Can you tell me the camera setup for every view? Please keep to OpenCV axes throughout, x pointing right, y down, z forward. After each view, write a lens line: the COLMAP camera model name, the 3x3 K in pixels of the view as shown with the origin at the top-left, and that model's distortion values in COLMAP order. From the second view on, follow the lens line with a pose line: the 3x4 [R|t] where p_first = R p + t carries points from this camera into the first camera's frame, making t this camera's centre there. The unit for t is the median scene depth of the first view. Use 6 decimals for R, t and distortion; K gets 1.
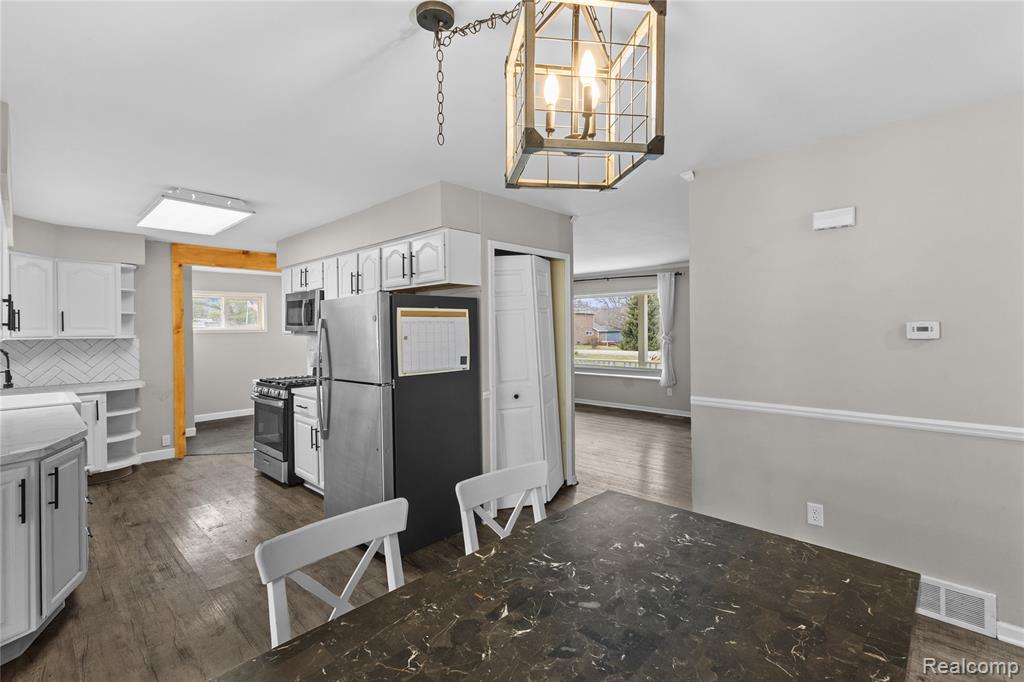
lens RADIAL K [[445.3, 0, 513.5], [0, 445.3, 330.5], [0, 0, 1]] dist [-0.002230, -0.003378]
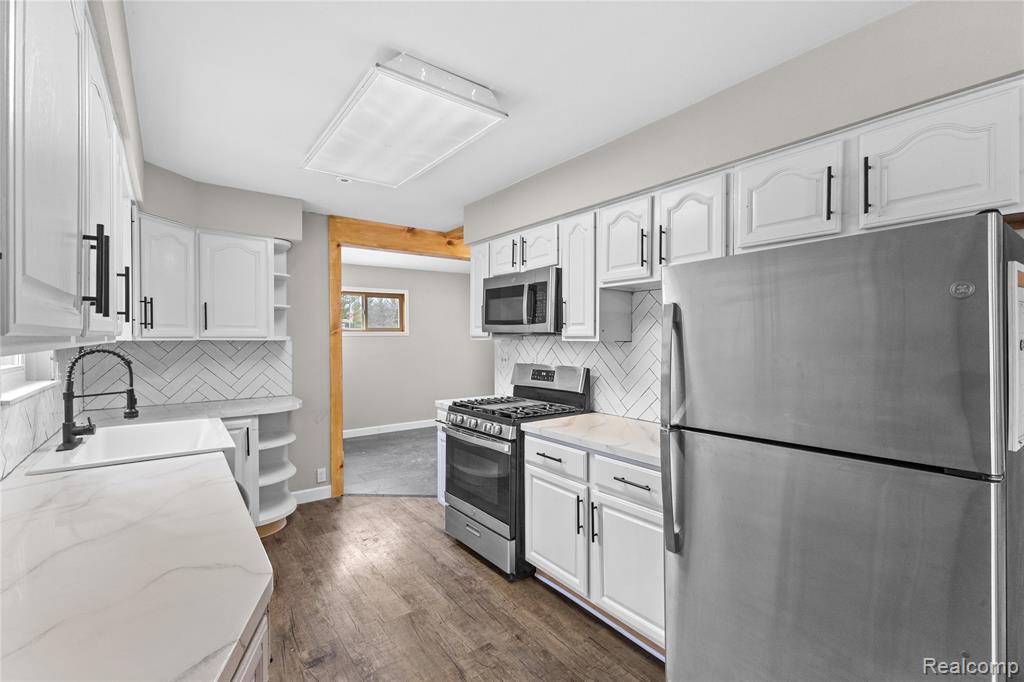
lens RADIAL K [[445.3, 0, 510.7], [0, 445.3, 341.2], [0, 0, 1]] dist [-0.002230, -0.003378]
pose [[0.982656, 0.010276, -0.185150, -0.377193], [-0.008708, 0.999919, 0.009277, 0.008891], [0.185231, -0.007503, 0.982666, 0.362183]]
